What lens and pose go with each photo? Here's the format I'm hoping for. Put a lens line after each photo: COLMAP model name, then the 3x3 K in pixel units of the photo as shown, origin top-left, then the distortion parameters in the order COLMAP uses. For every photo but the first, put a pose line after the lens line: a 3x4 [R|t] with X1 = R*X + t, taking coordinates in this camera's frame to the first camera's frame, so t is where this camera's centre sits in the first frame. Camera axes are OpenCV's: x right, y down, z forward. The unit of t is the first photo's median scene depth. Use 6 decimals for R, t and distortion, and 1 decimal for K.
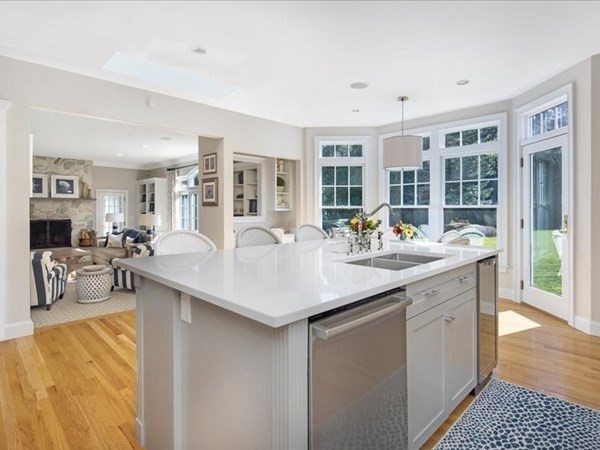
lens RADIAL K [[331.3, 0, 308.8], [0, 331.3, 208.8], [0, 0, 1]] dist [-0.002586, 0.001214]
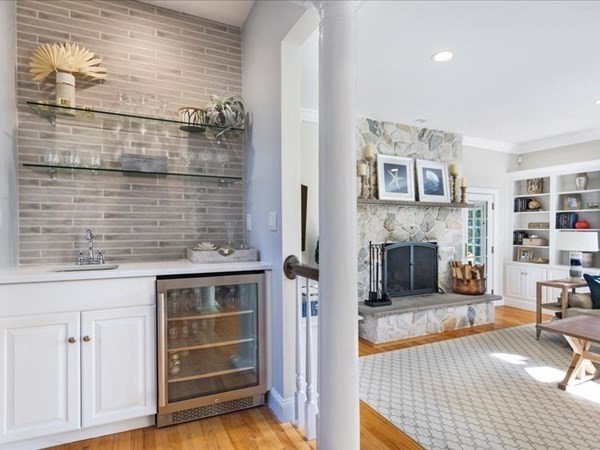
lens RADIAL K [[341.0, 0, 323.0], [0, 341.0, 228.9], [0, 0, 1]] dist [0.012593, -0.000710]
pose [[0.946805, 0.011826, -0.321589, -0.718670], [-0.009592, 0.999918, 0.008528, 0.007244], [0.321664, -0.004990, 0.946841, 0.409512]]
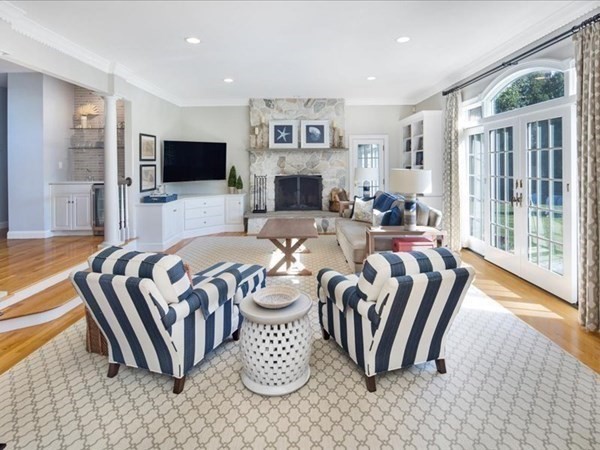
lens RADIAL K [[341.0, 0, 306.3], [0, 341.0, 161.9], [0, 0, 1]] dist [0.012593, -0.000710]
pose [[0.711894, -0.010957, -0.702201, -0.176346], [0.006826, 0.999939, -0.008683, 0.006847], [0.702253, 0.001388, 0.711926, 0.399346]]
